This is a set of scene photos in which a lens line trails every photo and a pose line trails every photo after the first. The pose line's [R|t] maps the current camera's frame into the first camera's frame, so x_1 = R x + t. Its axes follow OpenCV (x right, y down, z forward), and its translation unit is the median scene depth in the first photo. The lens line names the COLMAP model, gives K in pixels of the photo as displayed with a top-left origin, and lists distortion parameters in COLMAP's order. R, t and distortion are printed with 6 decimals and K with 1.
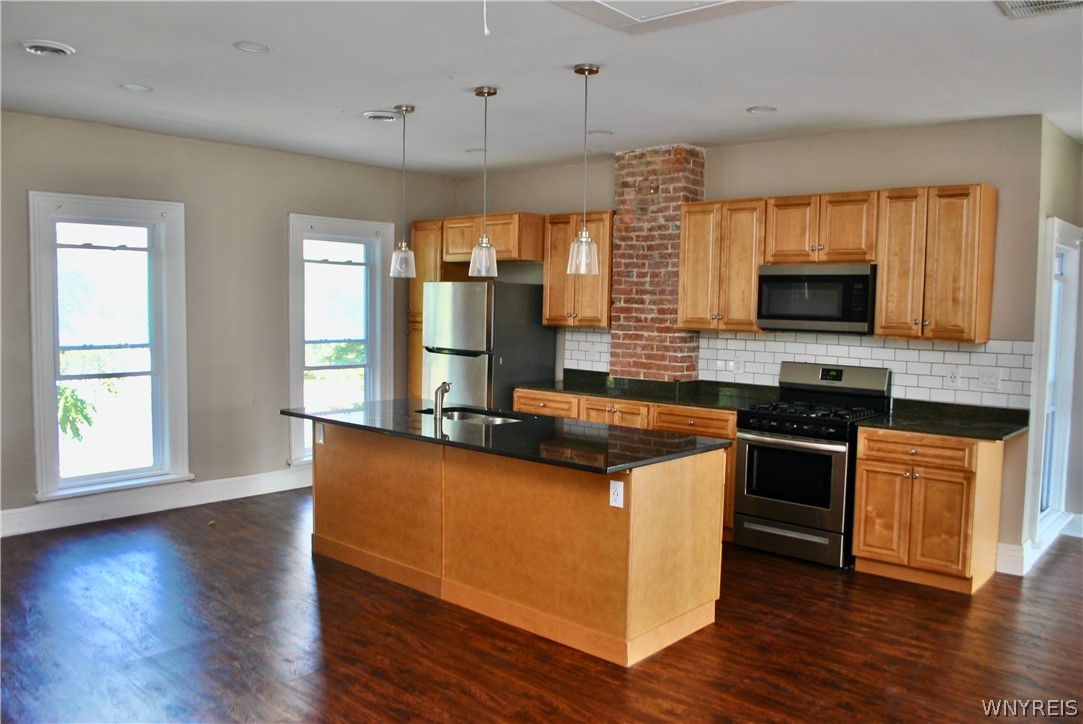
lens RADIAL K [[854.4, 0, 550.9], [0, 854.4, 359.7], [0, 0, 1]] dist [-0.073599, 0.004582]
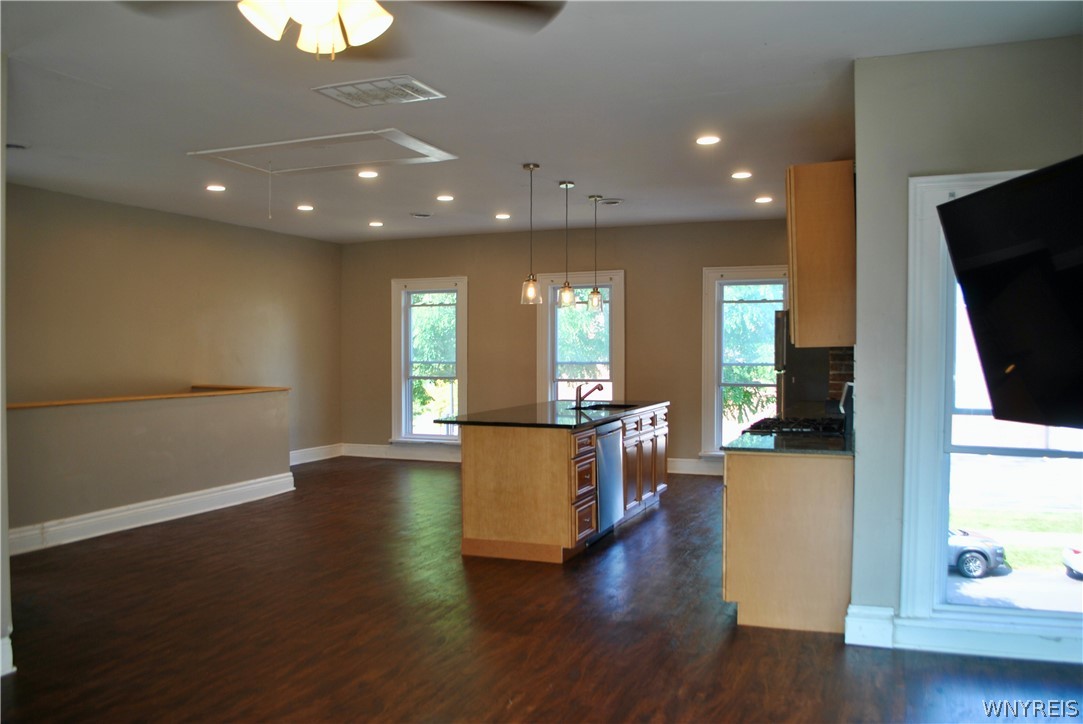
lens RADIAL K [[854.4, 0, 550.9], [0, 854.4, 359.7], [0, 0, 1]] dist [-0.073599, 0.004582]
pose [[0.337396, -0.007123, -0.941336, 1.068633], [-0.053495, 0.998210, -0.026727, 0.026365], [0.939841, 0.059374, 0.336411, 0.401773]]
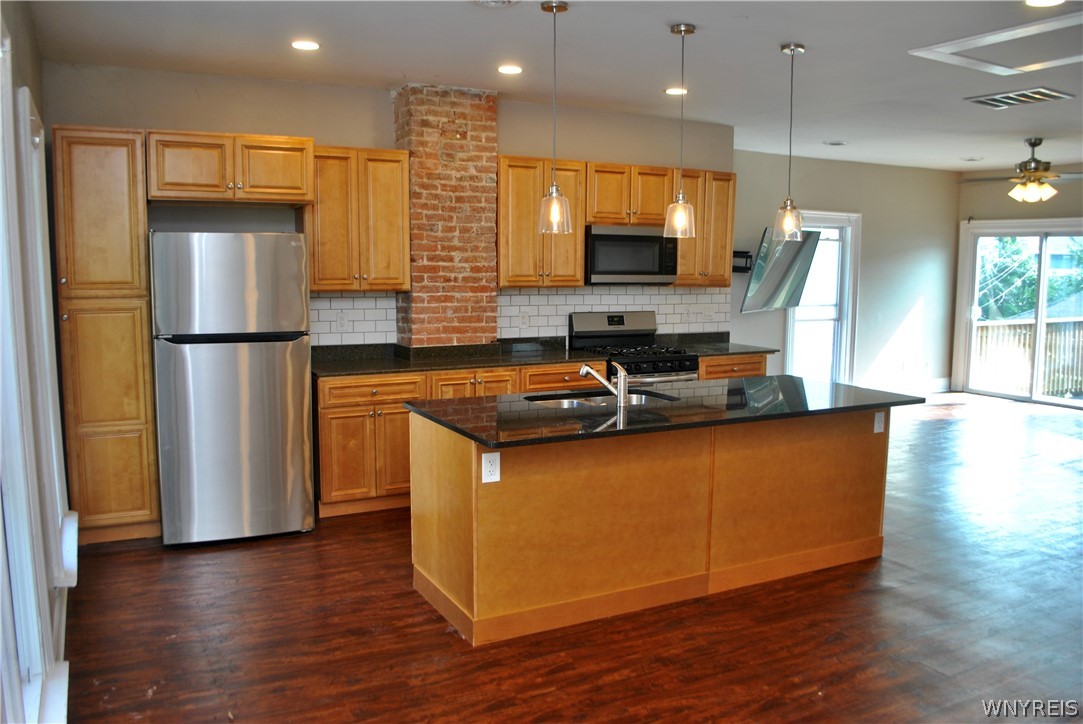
lens RADIAL K [[855.1, 0, 552.5], [0, 855.1, 363.1], [0, 0, 1]] dist [-0.073971, -0.008910]
pose [[0.346632, -0.125934, 0.929509, -0.804821], [0.059490, 0.991903, 0.112202, -0.061571], [-0.936113, 0.016404, 0.351317, 0.669211]]
